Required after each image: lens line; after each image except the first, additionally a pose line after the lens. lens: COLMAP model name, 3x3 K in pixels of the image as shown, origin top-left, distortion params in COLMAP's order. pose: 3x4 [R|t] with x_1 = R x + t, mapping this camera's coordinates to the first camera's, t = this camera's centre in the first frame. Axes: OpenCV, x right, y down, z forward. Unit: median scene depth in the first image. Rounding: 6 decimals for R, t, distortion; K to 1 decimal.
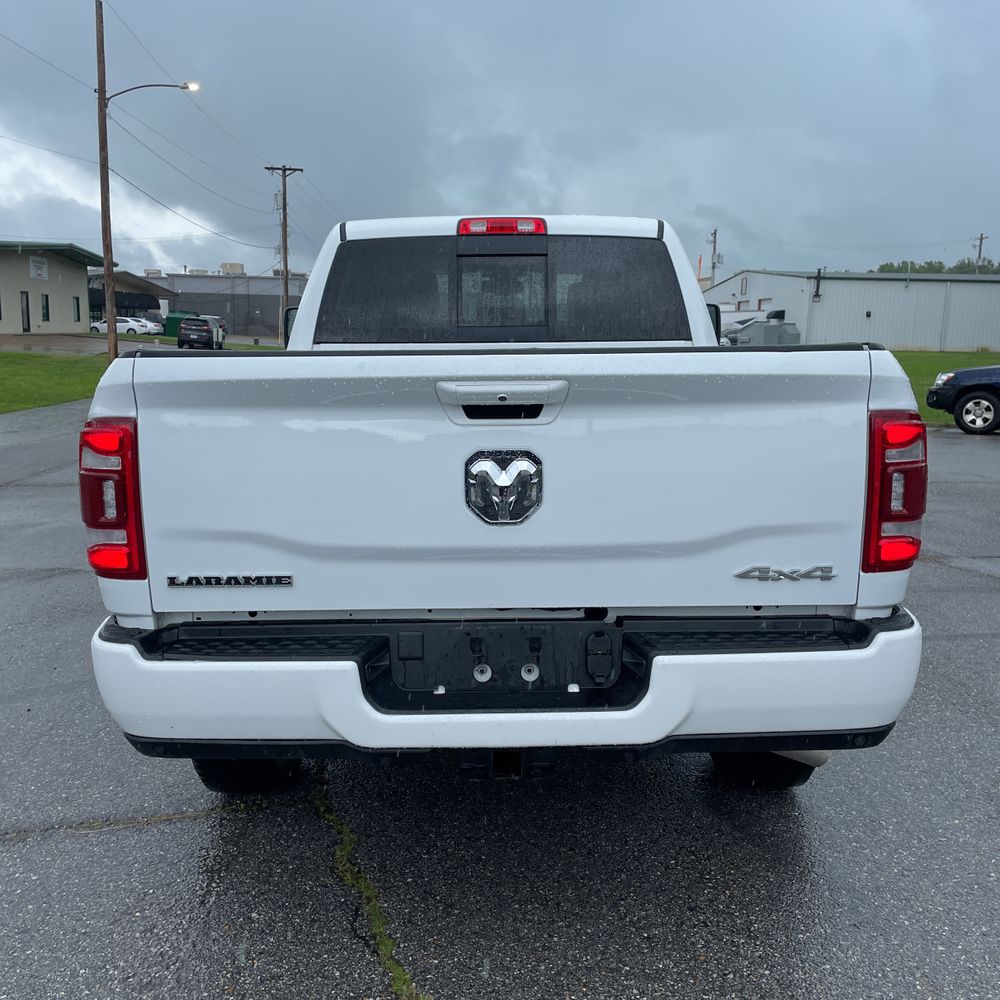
lens RADIAL K [[1015.7, 0, 503.4], [0, 1015.7, 517.0], [0, 0, 1]] dist [0.102059, -0.135817]
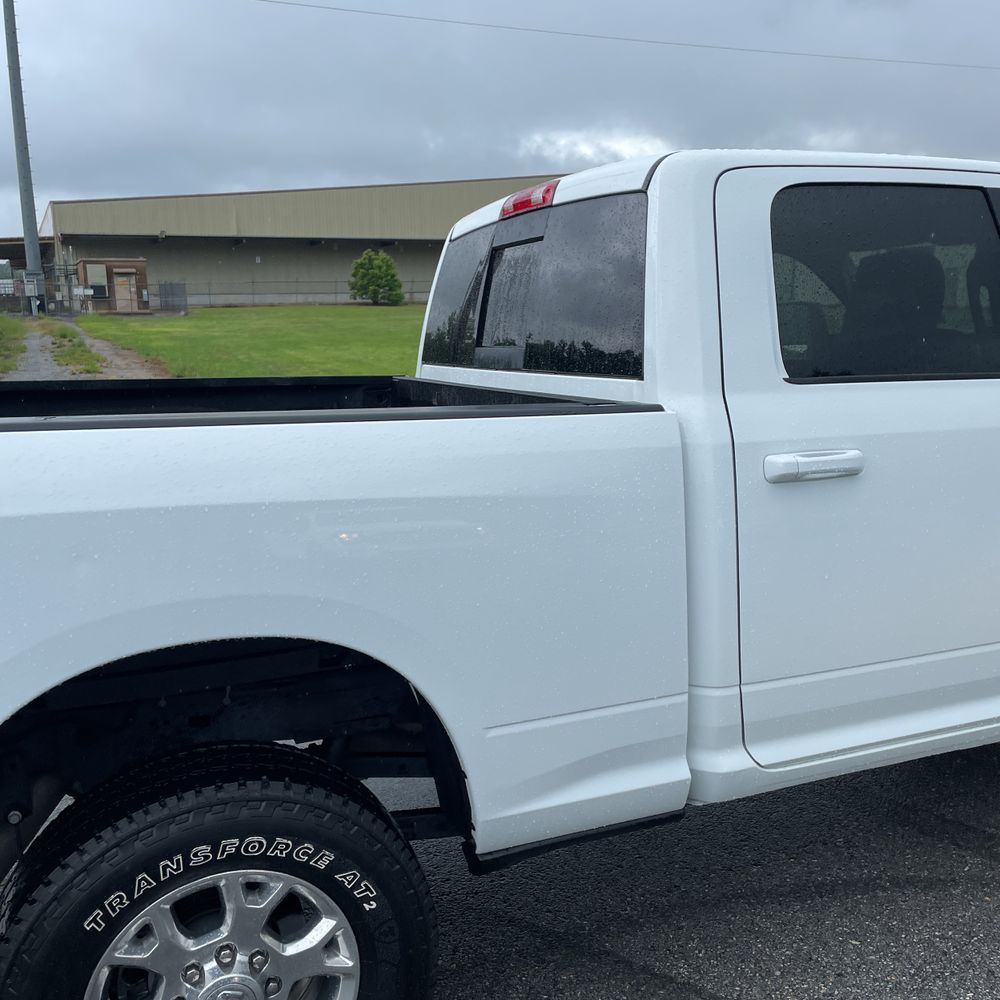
lens RADIAL K [[1011.2, 0, 505.1], [0, 1011.2, 501.0], [0, 0, 1]] dist [0.111021, -0.141708]
pose [[0.387722, 0.154763, -0.908691, 1.032162], [-0.145357, 0.983736, 0.105523, -0.252484], [0.910243, 0.091171, 0.403912, 1.179316]]
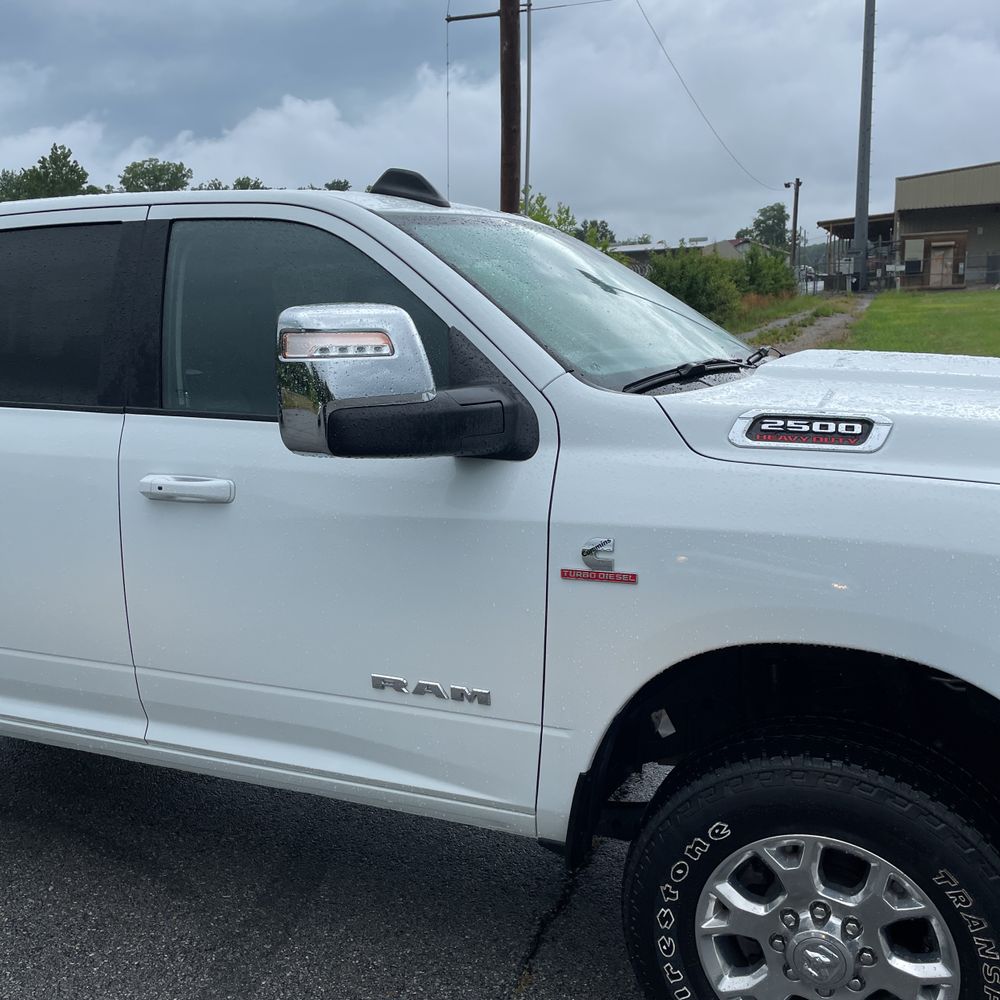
lens RADIAL K [[1021.8, 0, 500.9], [0, 1021.8, 511.7], [0, 0, 1]] dist [0.098292, -0.130477]
pose [[-0.386409, 0.184650, -0.903655, 1.104476], [-0.138793, 0.956957, 0.254891, -0.547167], [0.911825, 0.223913, -0.344149, 2.702463]]
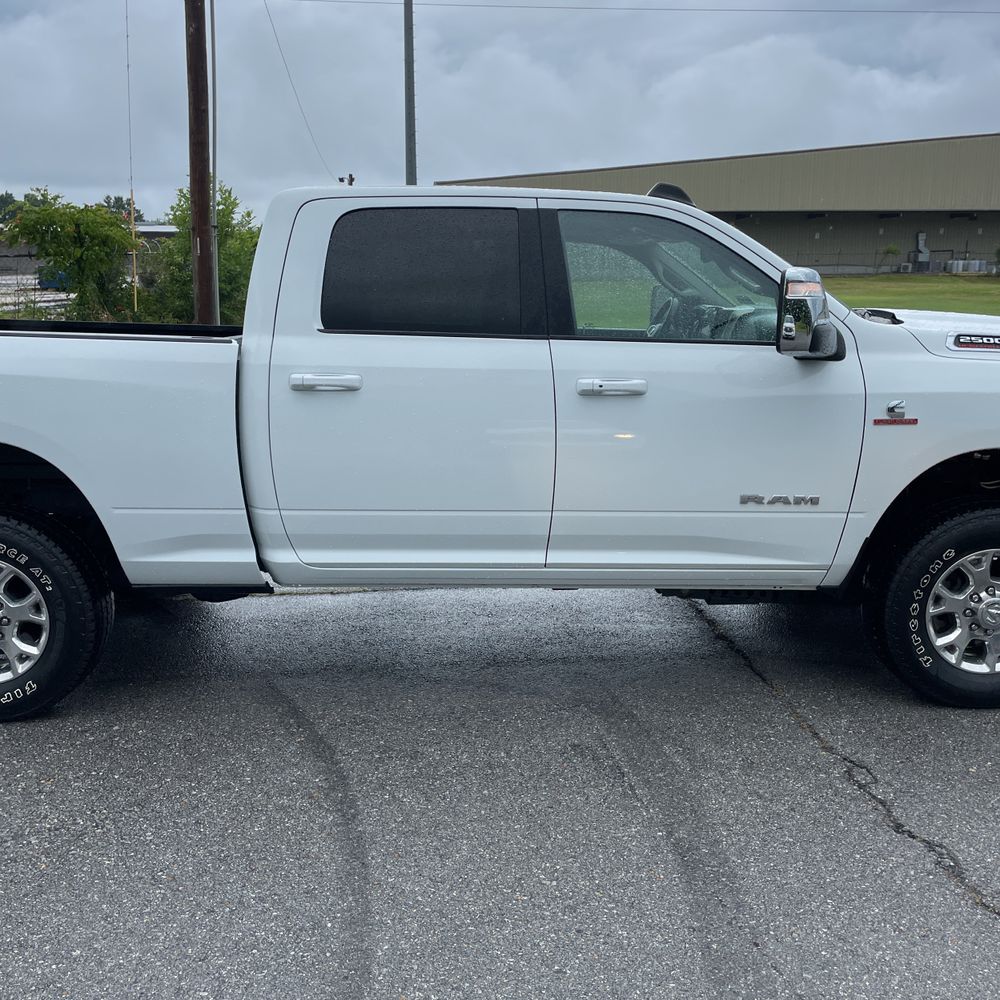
lens RADIAL K [[1018.6, 0, 496.8], [0, 1018.6, 500.2], [0, 0, 1]] dist [0.087882, -0.106161]
pose [[0.036797, 0.195924, -0.979928, 1.776048], [-0.181984, 0.965509, 0.186207, -0.375813], [0.982613, 0.171479, 0.071183, 1.899105]]
